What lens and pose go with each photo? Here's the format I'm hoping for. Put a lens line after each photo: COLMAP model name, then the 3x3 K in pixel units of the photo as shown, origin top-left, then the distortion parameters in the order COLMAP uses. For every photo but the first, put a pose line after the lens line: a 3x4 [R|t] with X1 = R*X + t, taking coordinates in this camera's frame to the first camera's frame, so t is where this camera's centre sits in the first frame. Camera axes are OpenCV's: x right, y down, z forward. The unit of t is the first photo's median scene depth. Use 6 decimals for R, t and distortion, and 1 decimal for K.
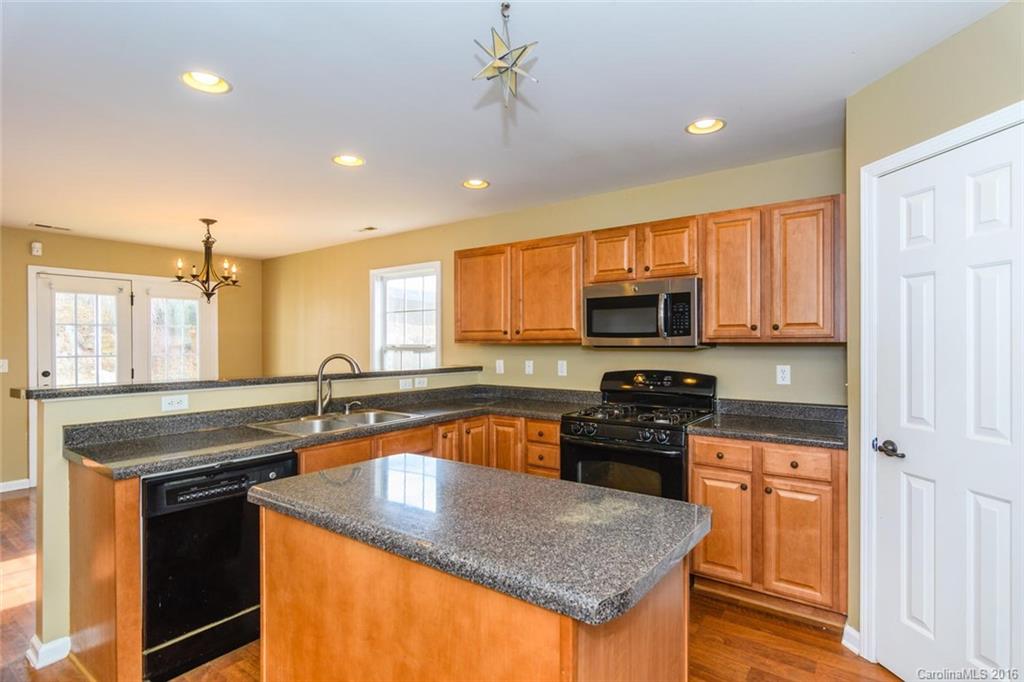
lens RADIAL K [[531.5, 0, 491.1], [0, 531.5, 346.3], [0, 0, 1]] dist [0.001400, 0.001483]
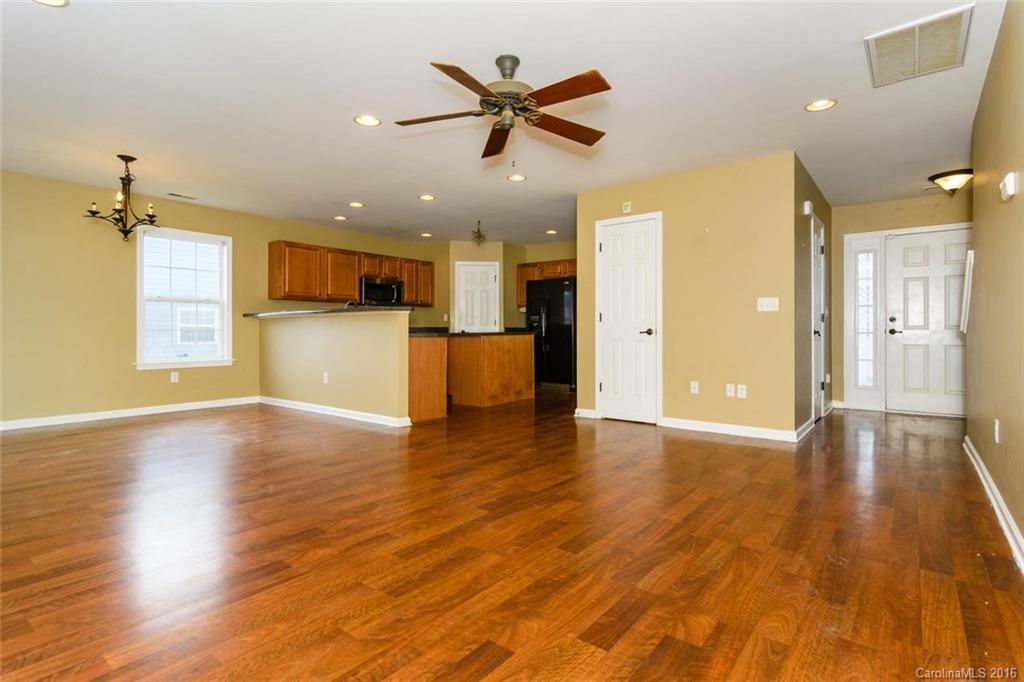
lens RADIAL K [[496.8, 0, 492.1], [0, 496.8, 331.5], [0, 0, 1]] dist [-0.016485, -0.000020]
pose [[0.040490, 0.005168, 0.999167, -1.887653], [0.001175, 0.999986, -0.005220, 0.126285], [-0.999179, 0.001385, 0.040483, 0.386698]]
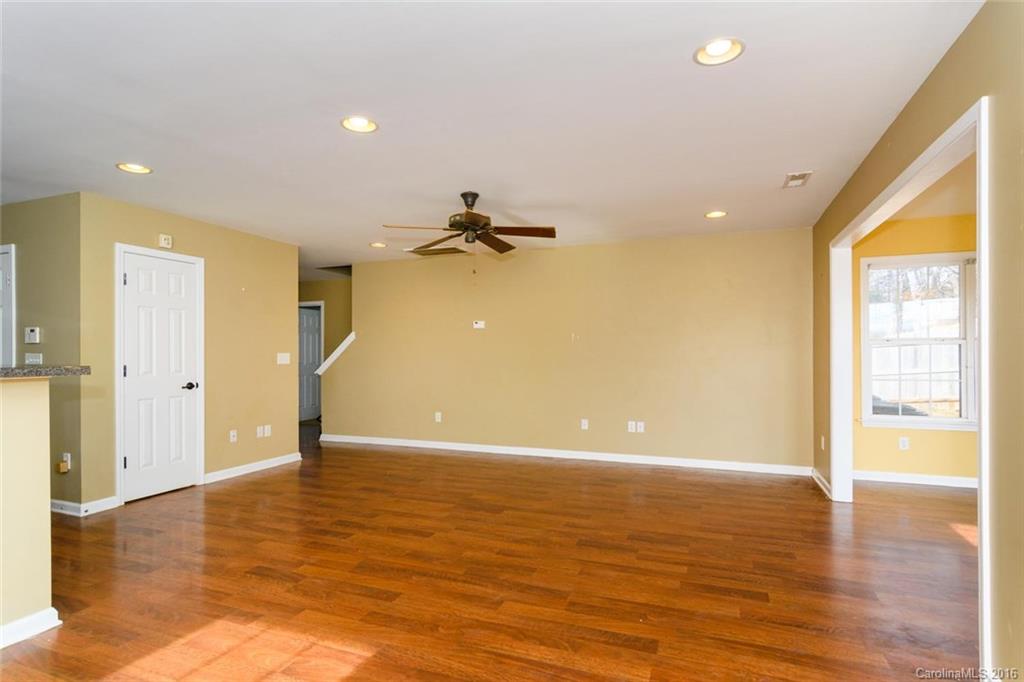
lens RADIAL K [[493.9, 0, 540.3], [0, 493.9, 353.4], [0, 0, 1]] dist [-0.001056, -0.000106]
pose [[-0.950982, 0.008136, -0.309140, -0.940412], [0.008510, 0.999964, 0.000139, 0.044346], [0.309130, -0.002499, -0.951017, 1.485661]]
